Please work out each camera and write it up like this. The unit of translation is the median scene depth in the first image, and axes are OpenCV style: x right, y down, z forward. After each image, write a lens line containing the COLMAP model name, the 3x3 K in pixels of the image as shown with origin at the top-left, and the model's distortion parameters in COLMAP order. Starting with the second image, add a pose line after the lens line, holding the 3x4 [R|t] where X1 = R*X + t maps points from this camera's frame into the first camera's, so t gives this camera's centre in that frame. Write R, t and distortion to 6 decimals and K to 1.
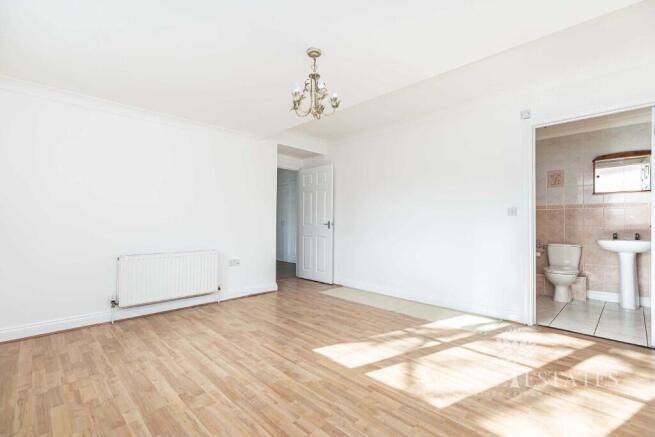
lens RADIAL K [[300.7, 0, 328.2], [0, 300.7, 220.4], [0, 0, 1]] dist [-0.002519, -0.000812]
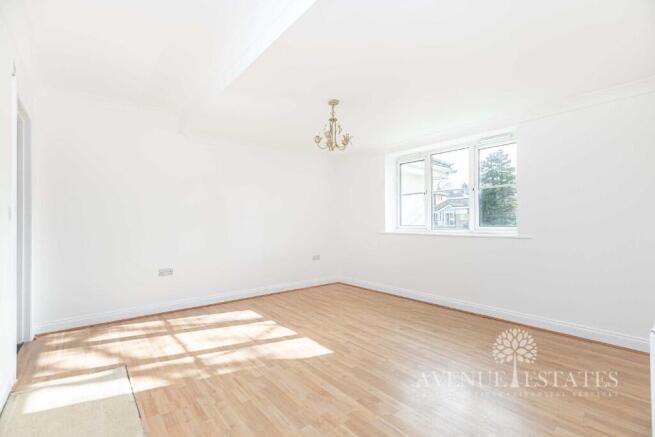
lens RADIAL K [[300.7, 0, 328.2], [0, 300.7, 220.4], [0, 0, 1]] dist [-0.002519, -0.000812]
pose [[-0.995307, 0.000139, 0.096764, -0.134531], [-0.001272, 0.999894, -0.014515, -0.008486], [-0.096755, -0.014570, -0.995202, 2.045810]]
